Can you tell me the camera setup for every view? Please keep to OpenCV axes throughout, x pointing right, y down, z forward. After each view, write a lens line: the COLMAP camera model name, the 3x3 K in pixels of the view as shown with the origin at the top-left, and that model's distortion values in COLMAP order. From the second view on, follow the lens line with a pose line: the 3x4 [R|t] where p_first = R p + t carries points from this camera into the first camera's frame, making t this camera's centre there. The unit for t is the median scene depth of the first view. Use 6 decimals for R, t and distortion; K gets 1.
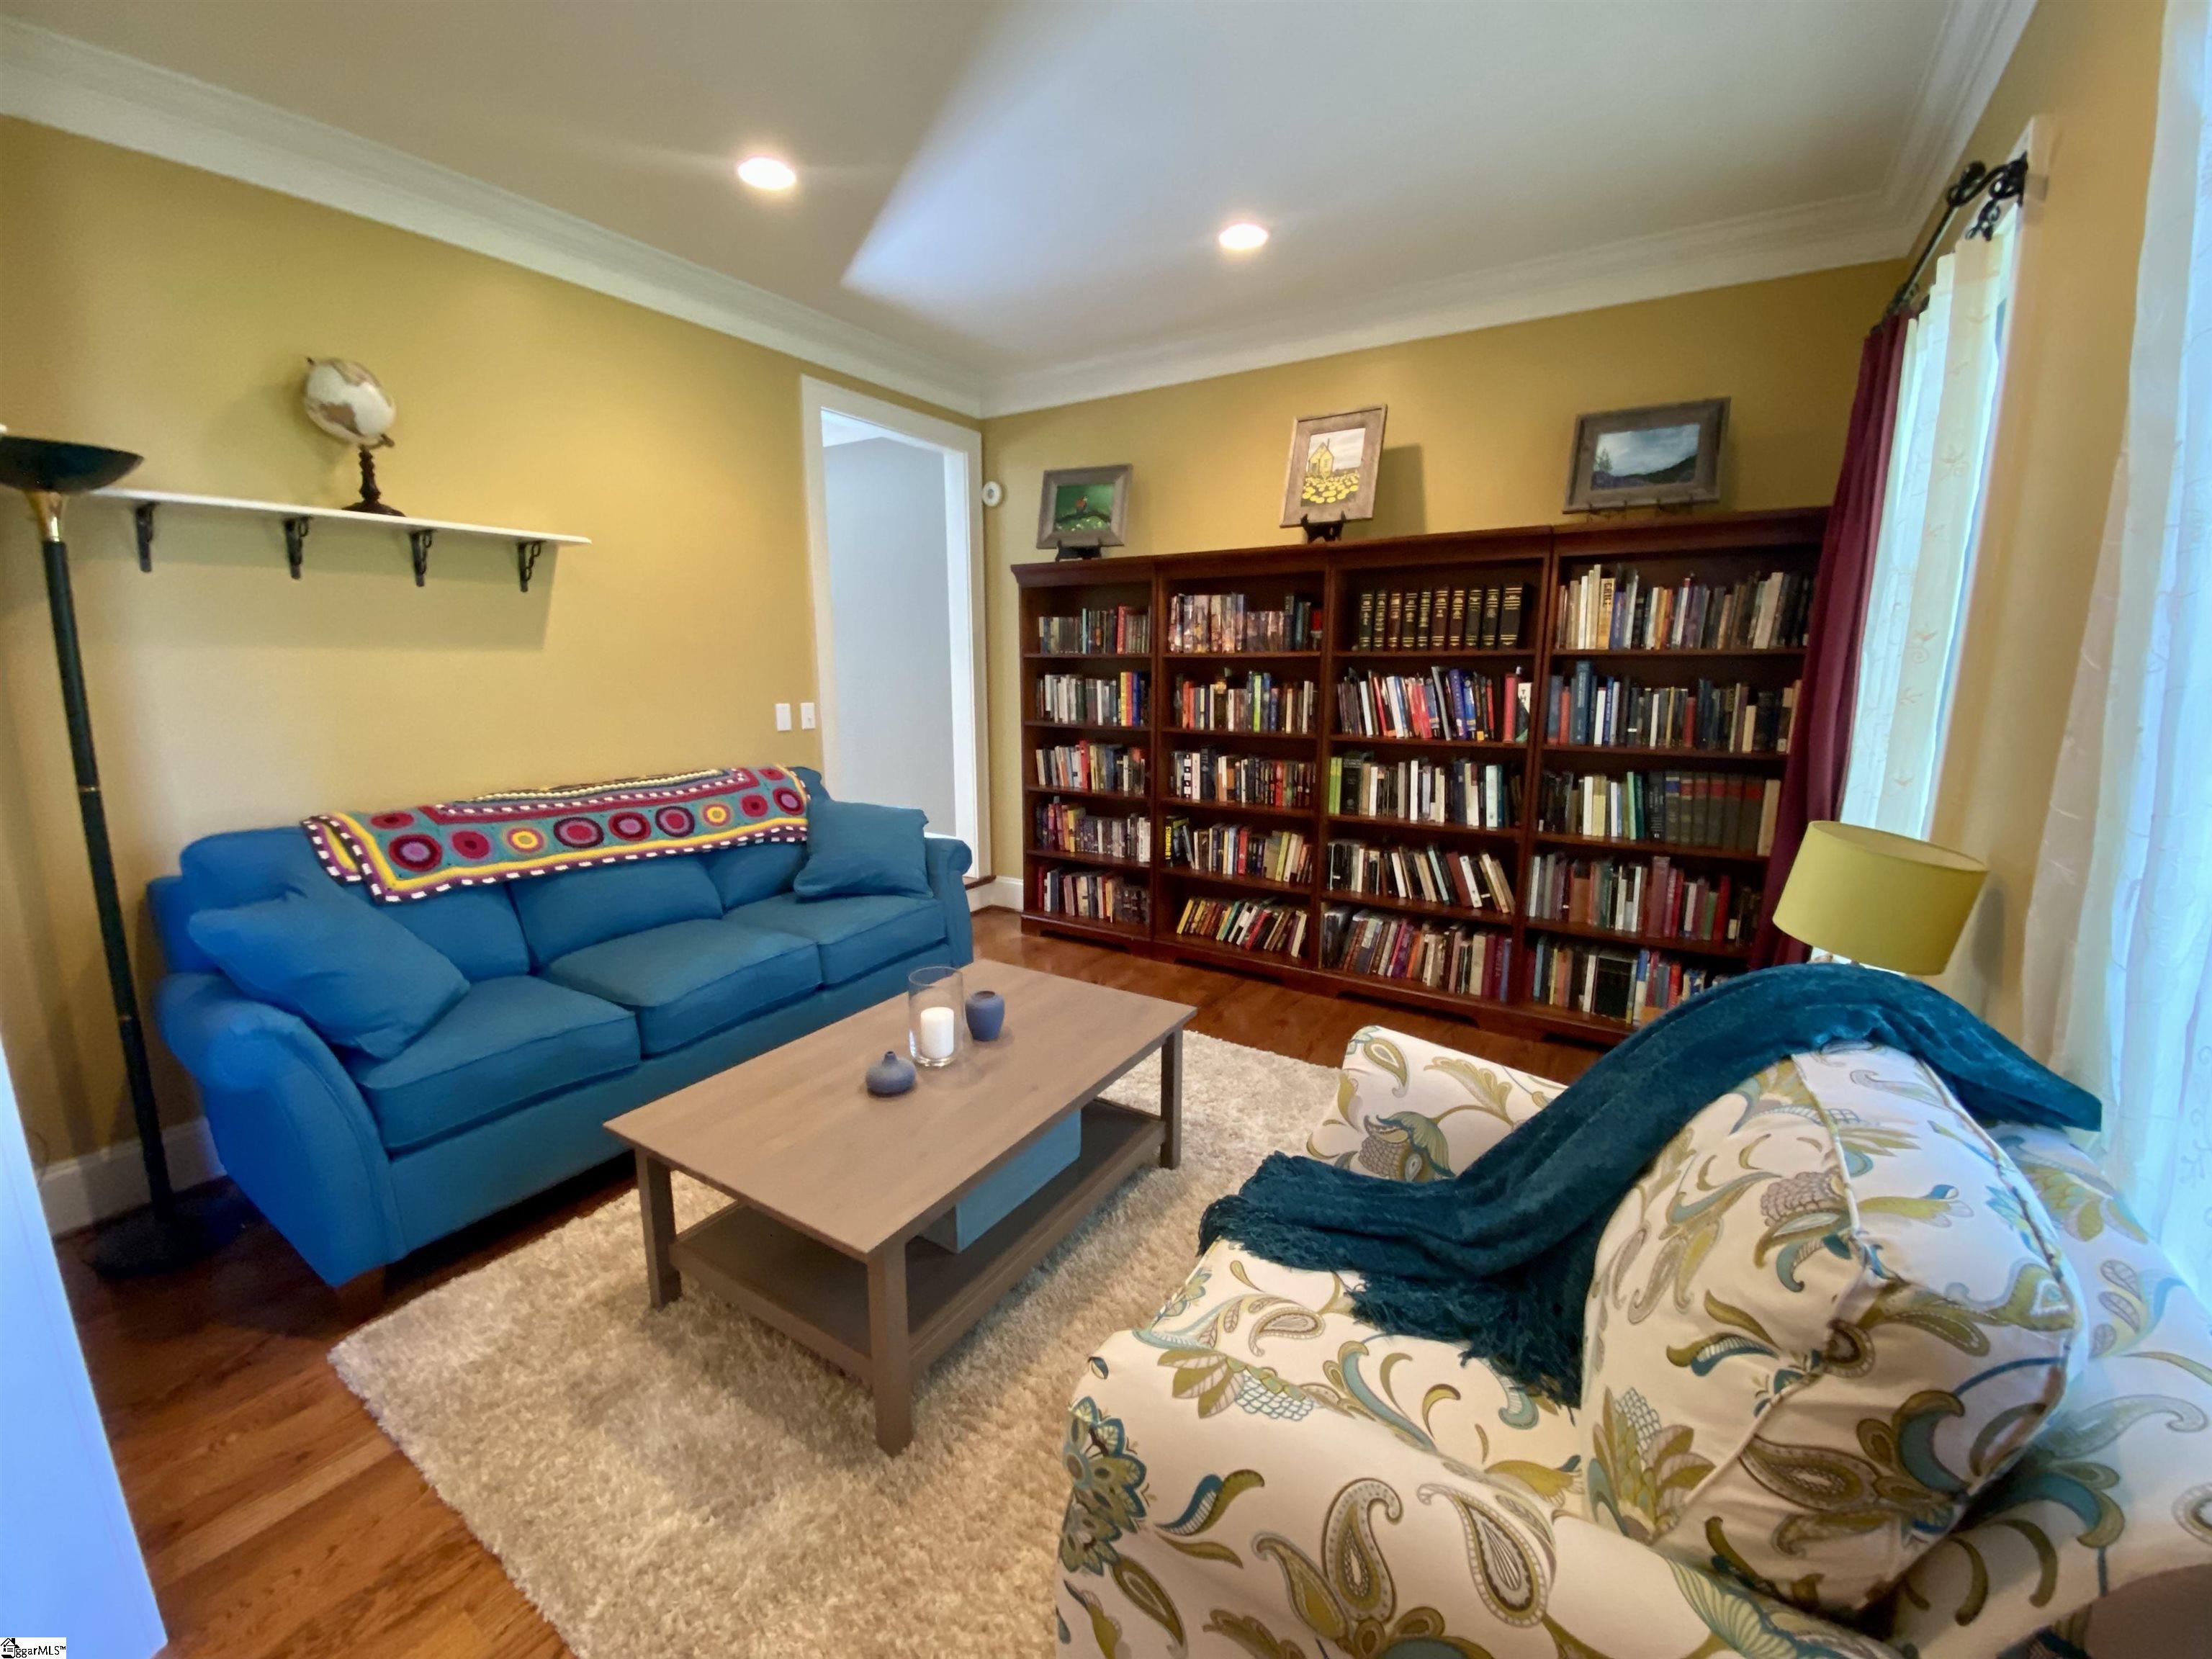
lens RADIAL K [[897.1, 0, 1098.9], [0, 897.1, 827.4], [0, 0, 1]] dist [0.000689, -0.013537]
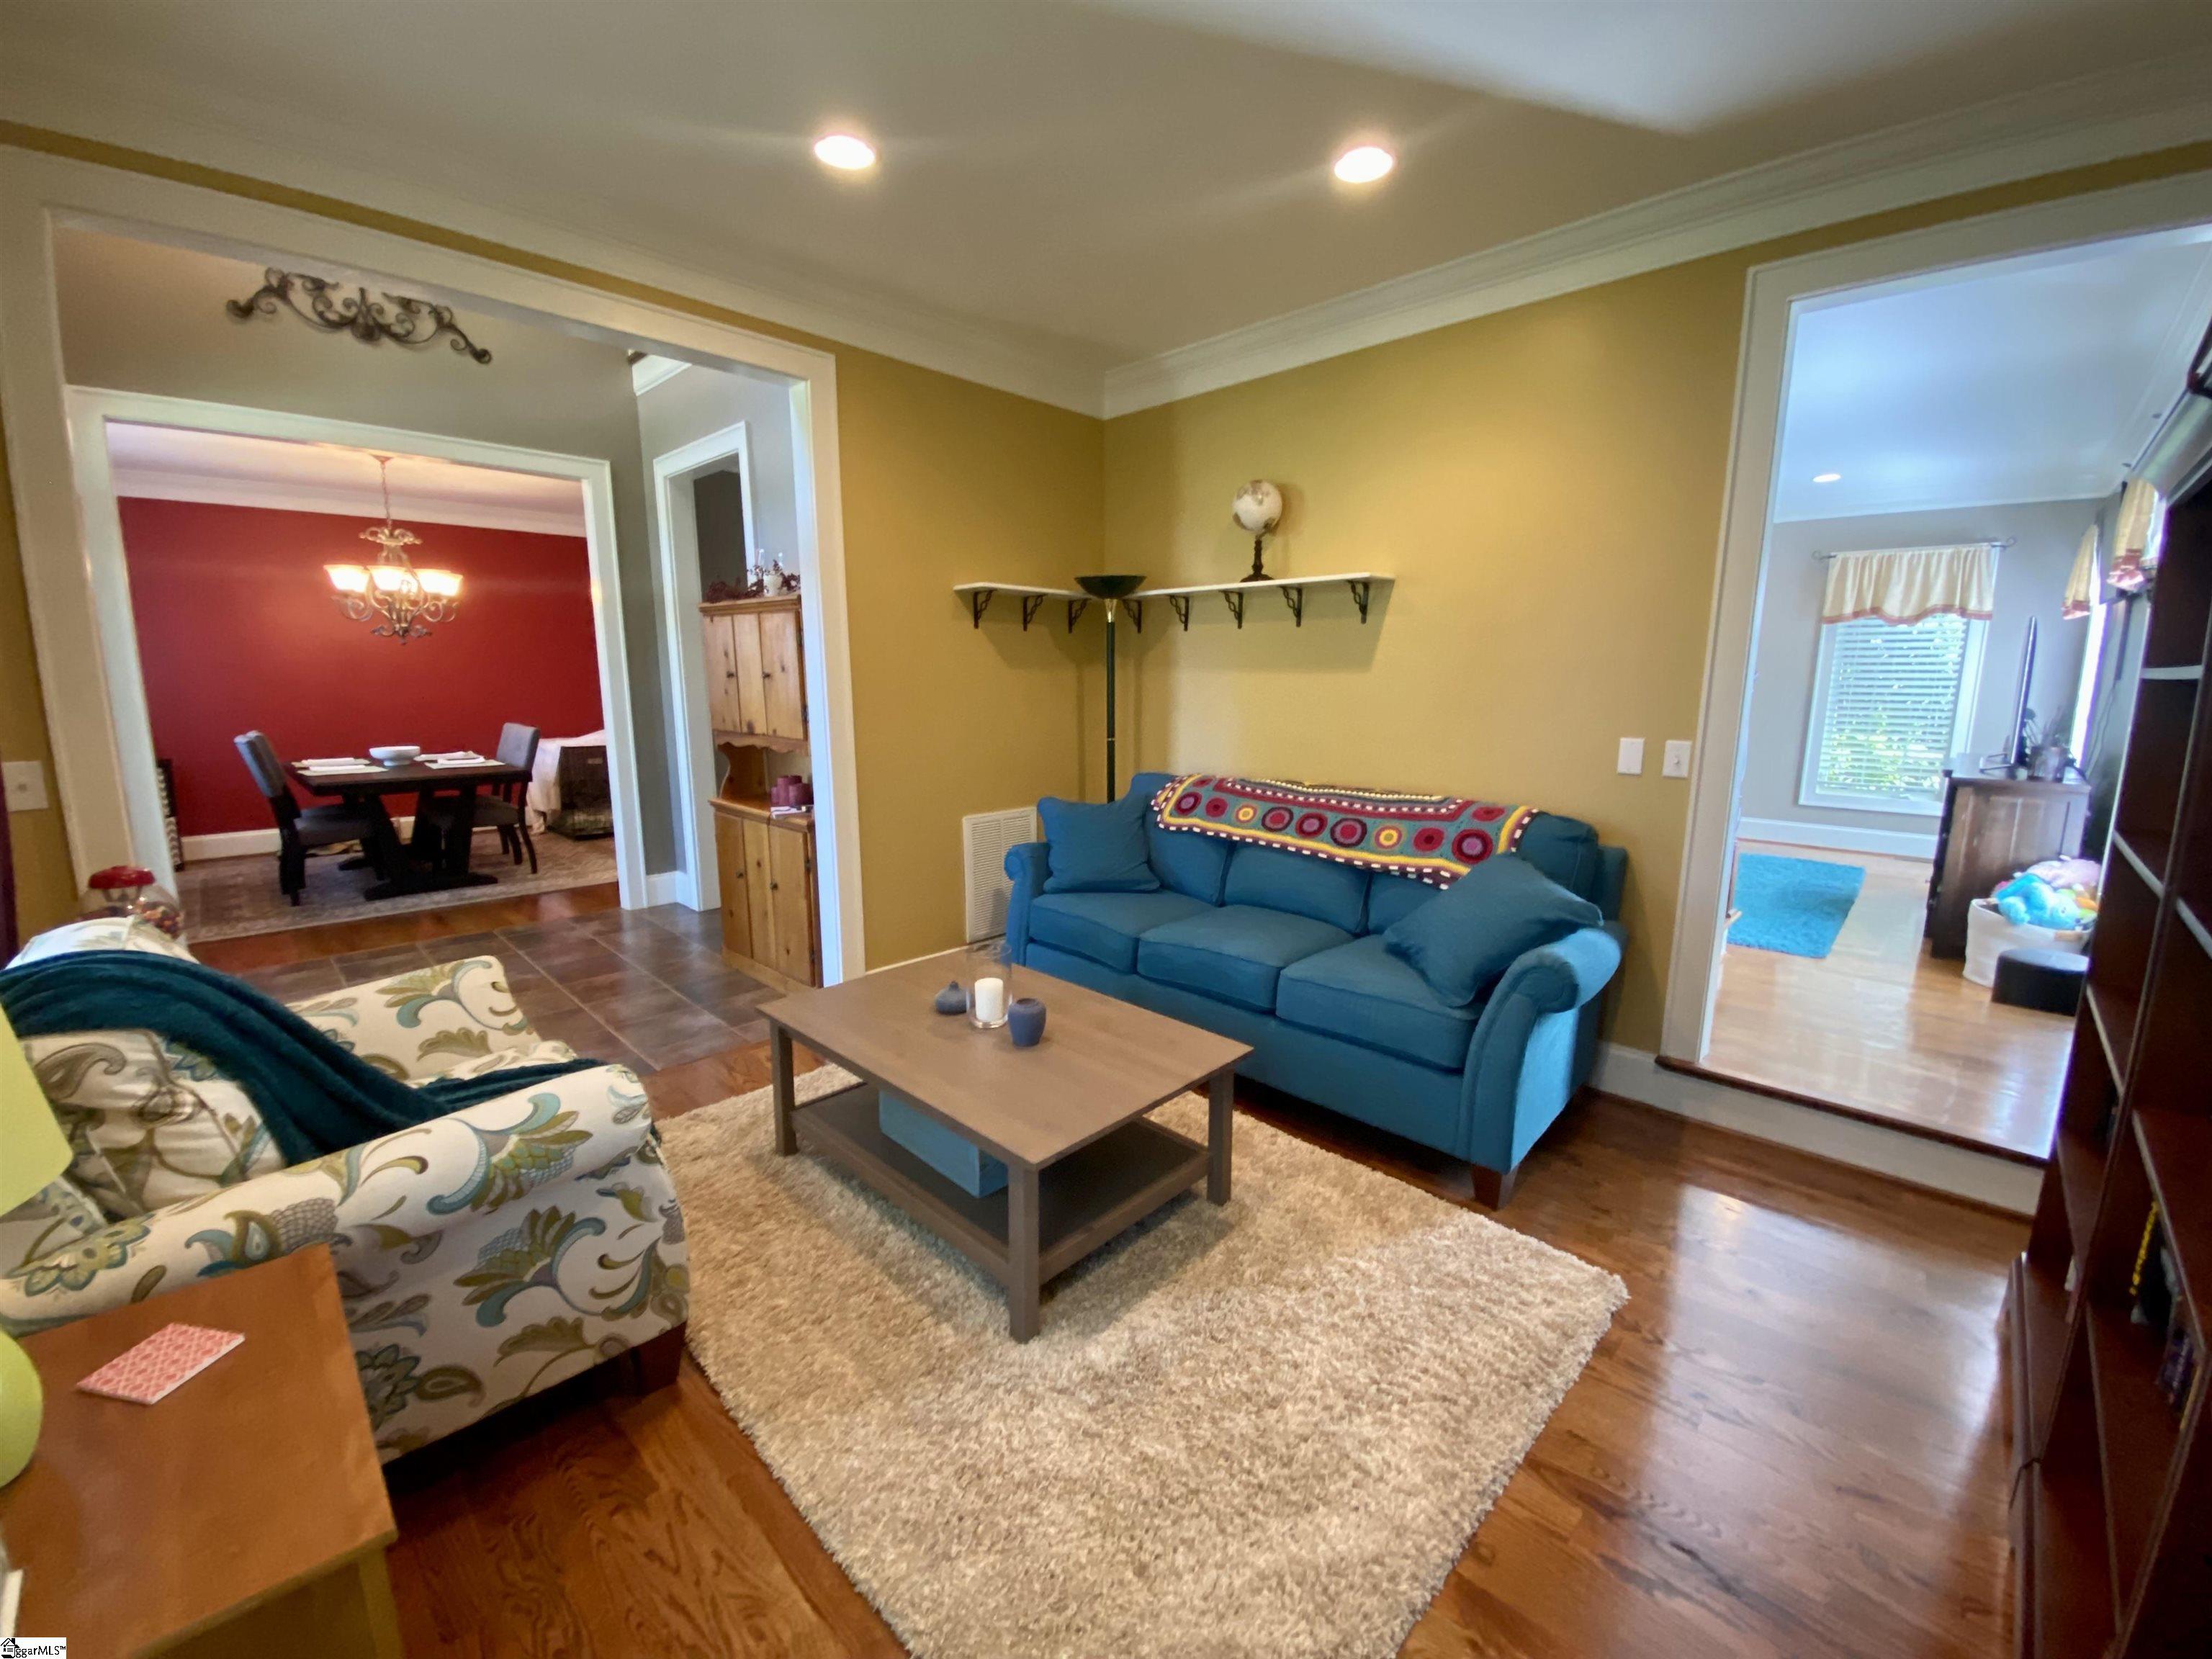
lens RADIAL K [[897.1, 0, 1098.9], [0, 897.1, 827.4], [0, 0, 1]] dist [0.000689, -0.013537]
pose [[-0.221497, 0.160947, -0.961788, 0.646413], [-0.178243, 0.962988, 0.202196, -0.183321], [0.958733, 0.216218, -0.184611, 0.959809]]
